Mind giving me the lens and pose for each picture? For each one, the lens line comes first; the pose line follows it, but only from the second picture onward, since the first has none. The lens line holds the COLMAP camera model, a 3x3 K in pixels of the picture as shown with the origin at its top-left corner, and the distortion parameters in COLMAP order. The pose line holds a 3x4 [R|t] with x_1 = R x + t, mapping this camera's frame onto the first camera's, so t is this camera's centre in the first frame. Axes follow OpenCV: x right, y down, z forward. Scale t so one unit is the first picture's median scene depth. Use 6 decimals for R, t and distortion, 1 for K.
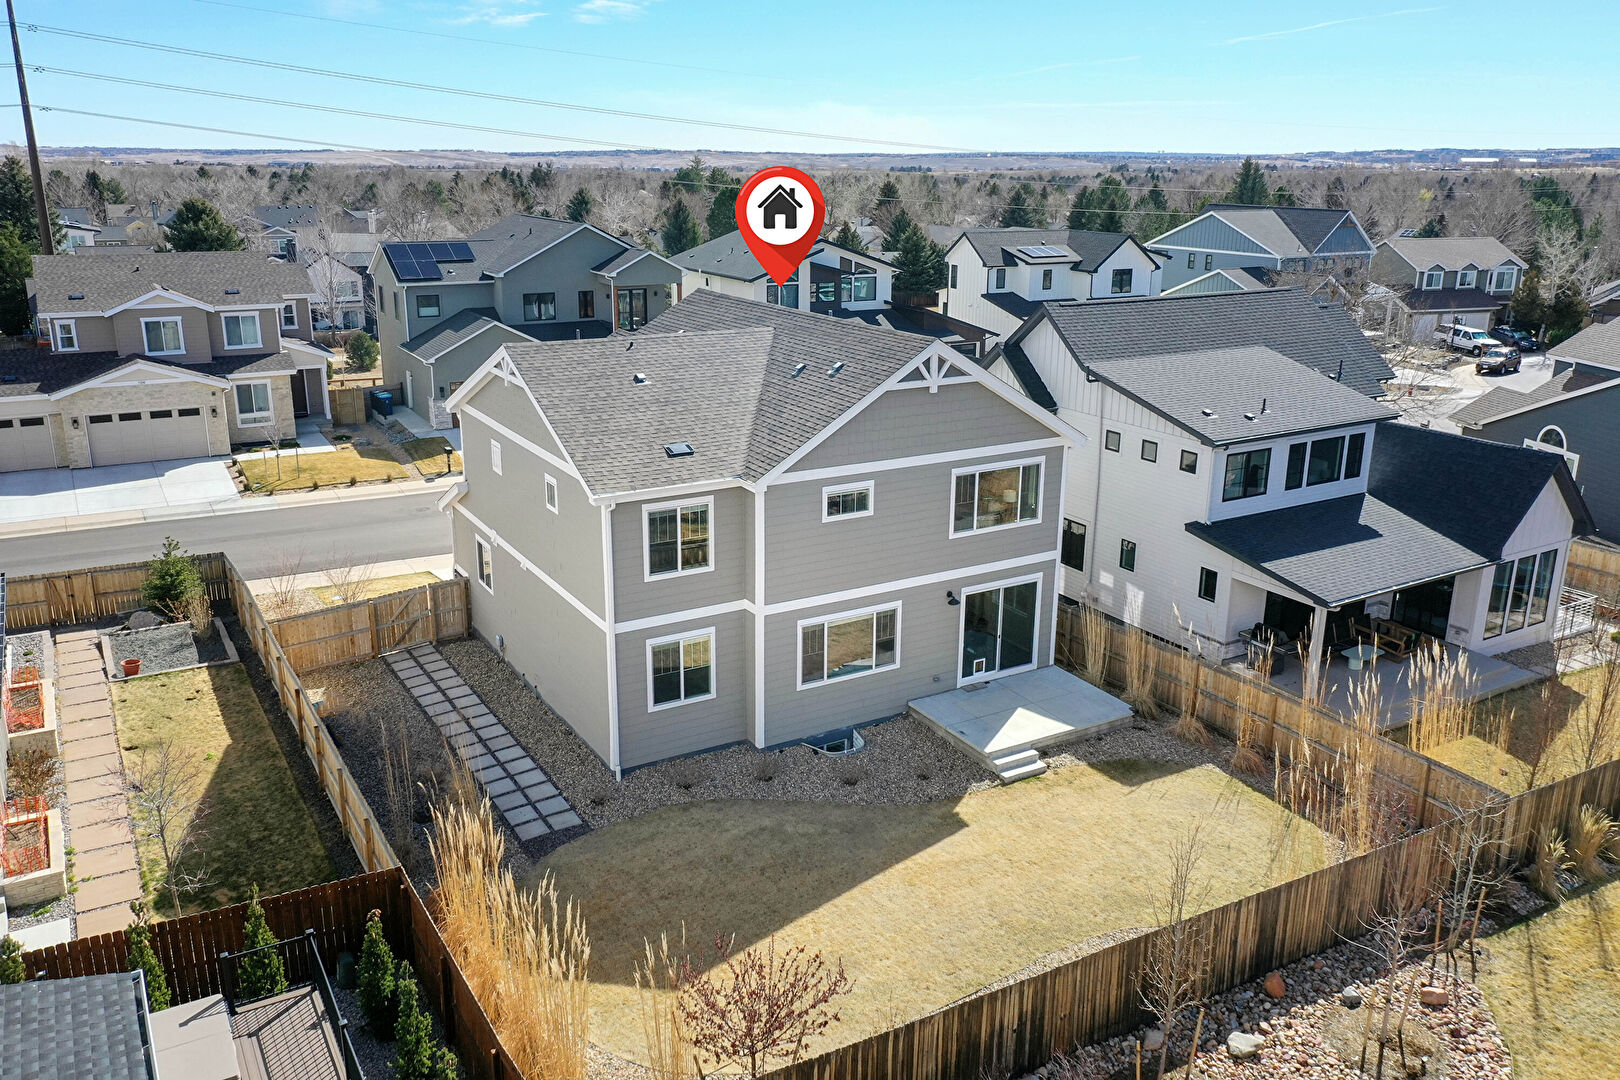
lens RADIAL K [[1269.5, 0, 808.0], [0, 1269.5, 534.8], [0, 0, 1]] dist [0.000615, 0.003342]
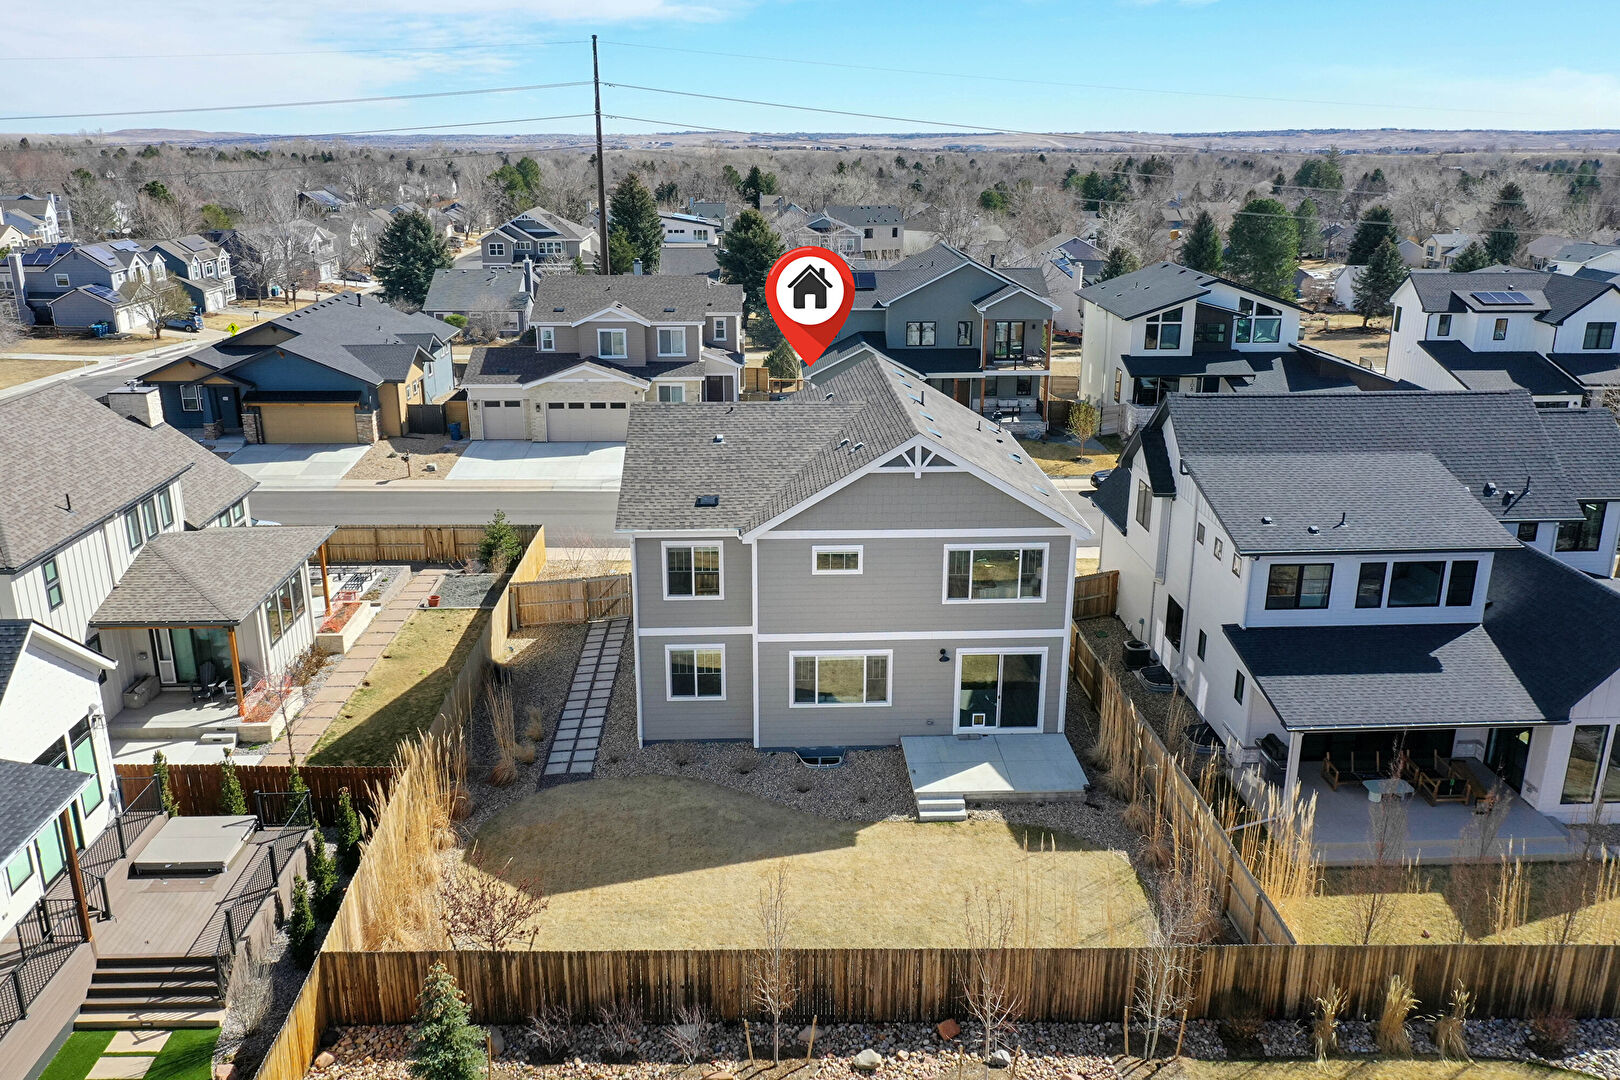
lens RADIAL K [[1269.5, 0, 809.3], [0, 1269.5, 542.1], [0, 0, 1]] dist [0.000615, 0.003342]
pose [[0.880838, 0.136923, -0.453186, 0.478887], [-0.128016, 0.990489, 0.050440, -0.087418], [0.455782, 0.013586, 0.889988, -0.068046]]
